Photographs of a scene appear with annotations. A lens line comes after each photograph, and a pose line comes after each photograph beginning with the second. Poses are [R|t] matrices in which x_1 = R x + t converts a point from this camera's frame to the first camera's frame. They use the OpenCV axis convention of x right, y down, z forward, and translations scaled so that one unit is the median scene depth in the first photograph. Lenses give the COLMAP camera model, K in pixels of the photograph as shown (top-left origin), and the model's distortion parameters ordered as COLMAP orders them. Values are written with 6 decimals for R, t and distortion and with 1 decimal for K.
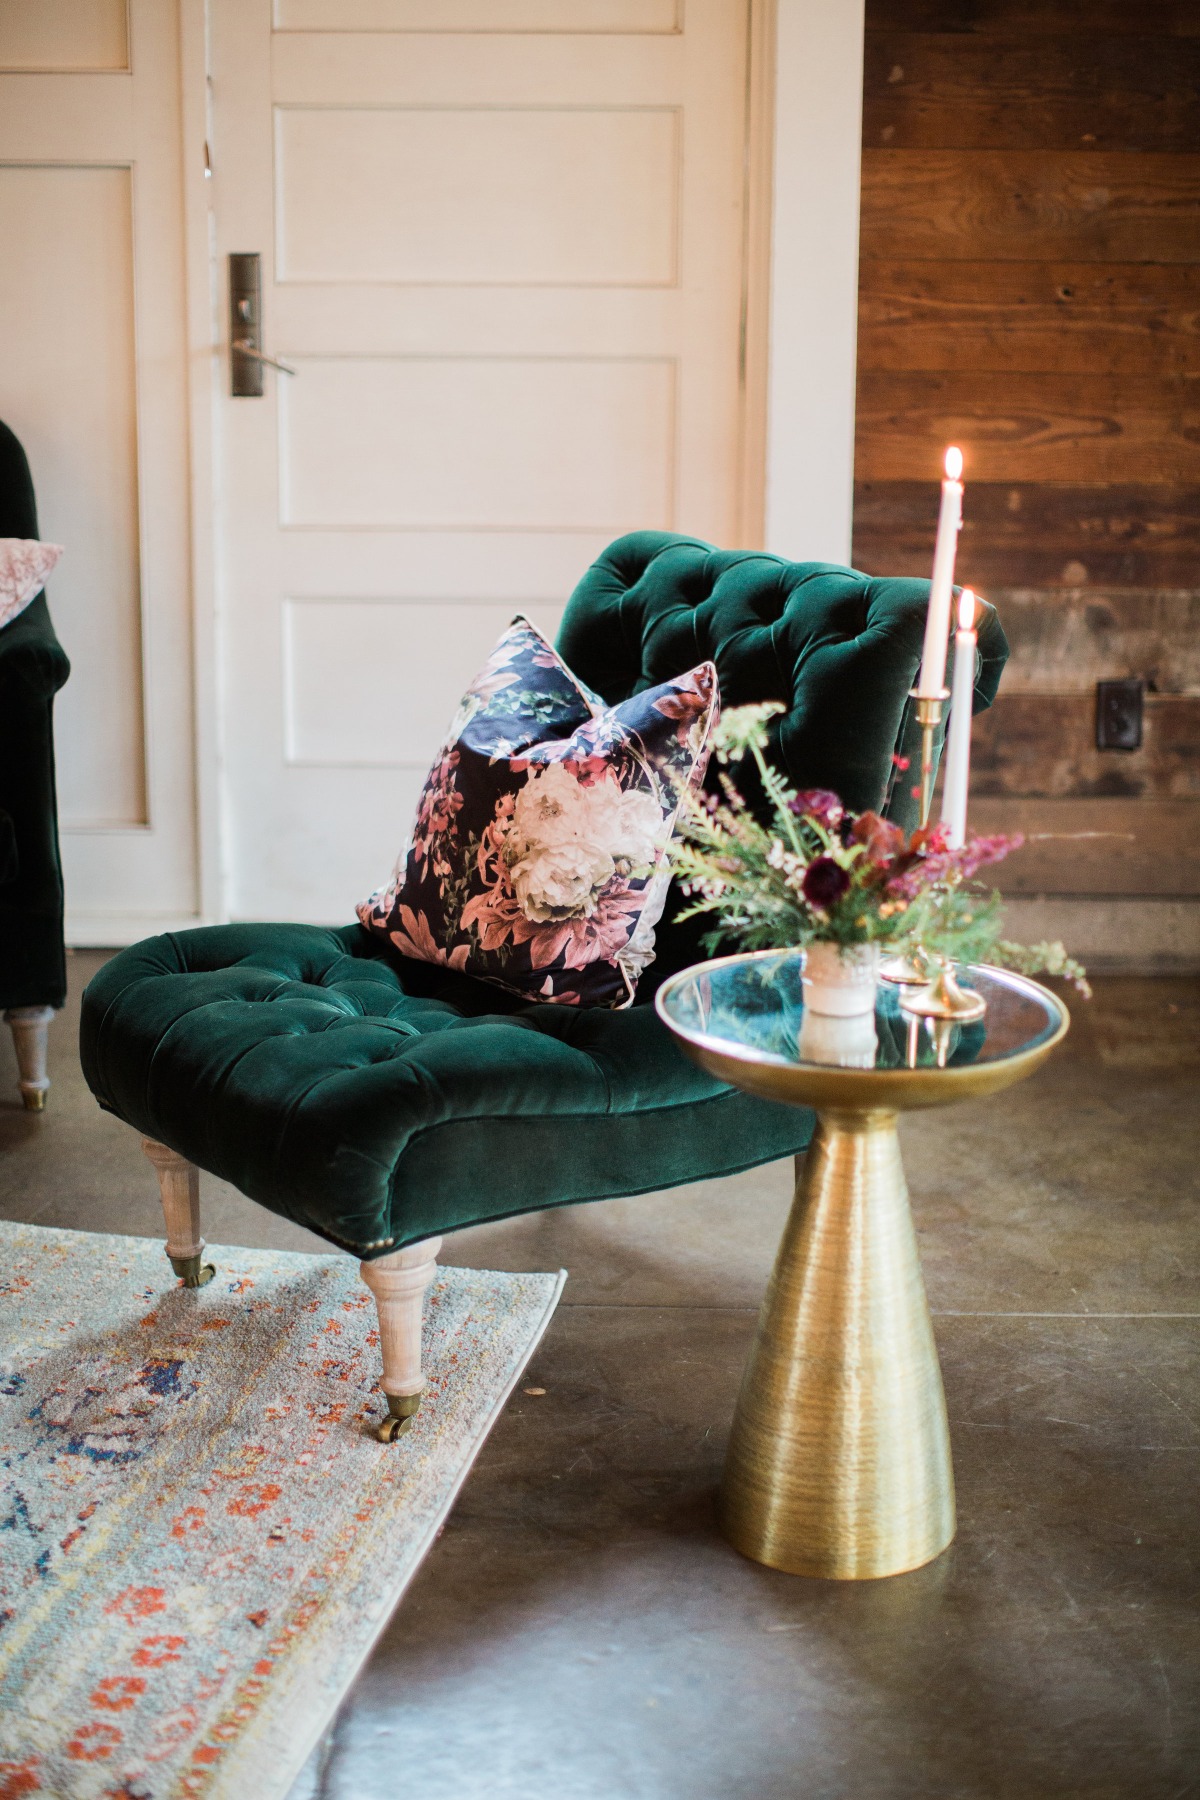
lens RADIAL K [[2894.9, 0, 538.0], [0, 2894.9, 895.5], [0, 0, 1]] dist [-0.186899, 0.467029]
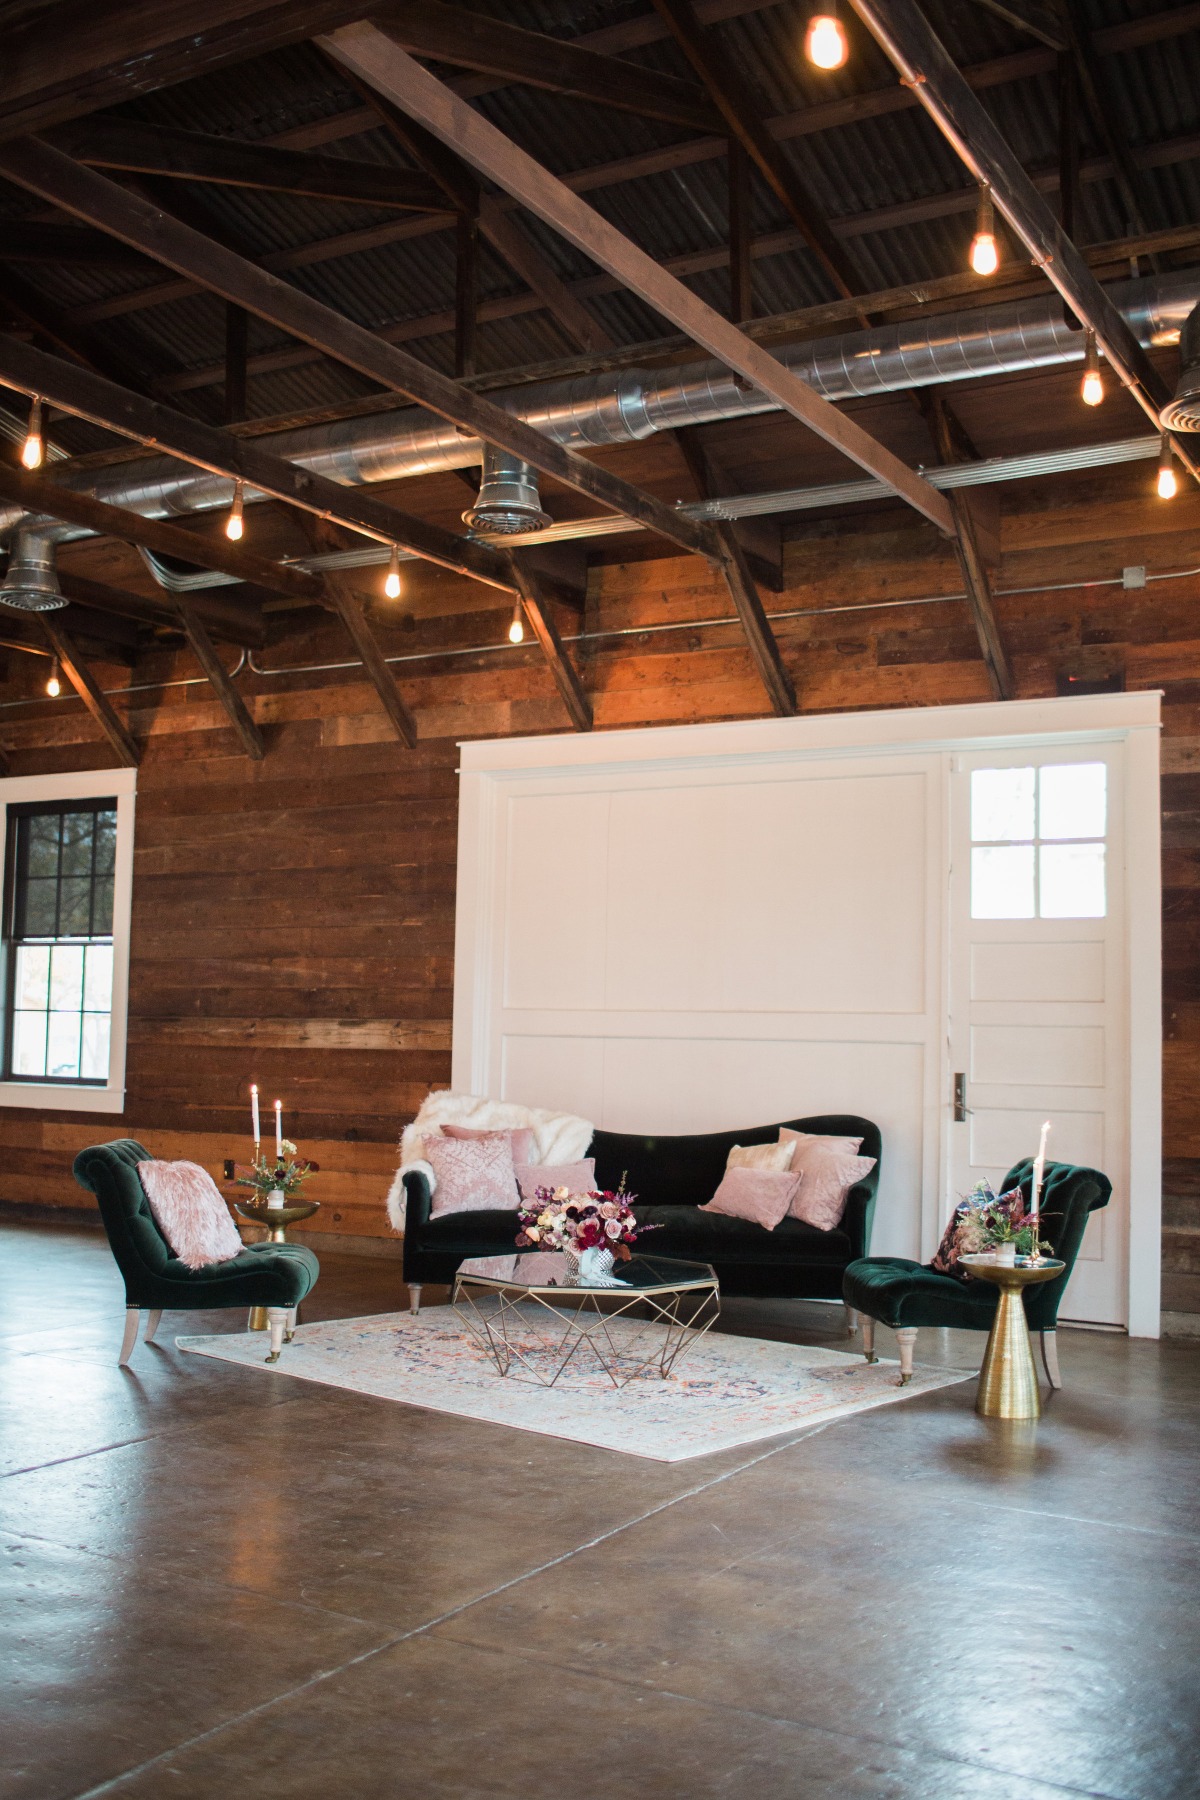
lens RADIAL K [[1751.3, 0, 591.9], [0, 1751.3, 908.2], [0, 0, 1]] dist [-0.091135, 0.109317]
pose [[0.899364, -0.018949, -0.436791, 0.496588], [-0.118824, 0.950860, -0.285911, 0.251685], [0.420745, 0.309039, 0.852918, -1.082801]]
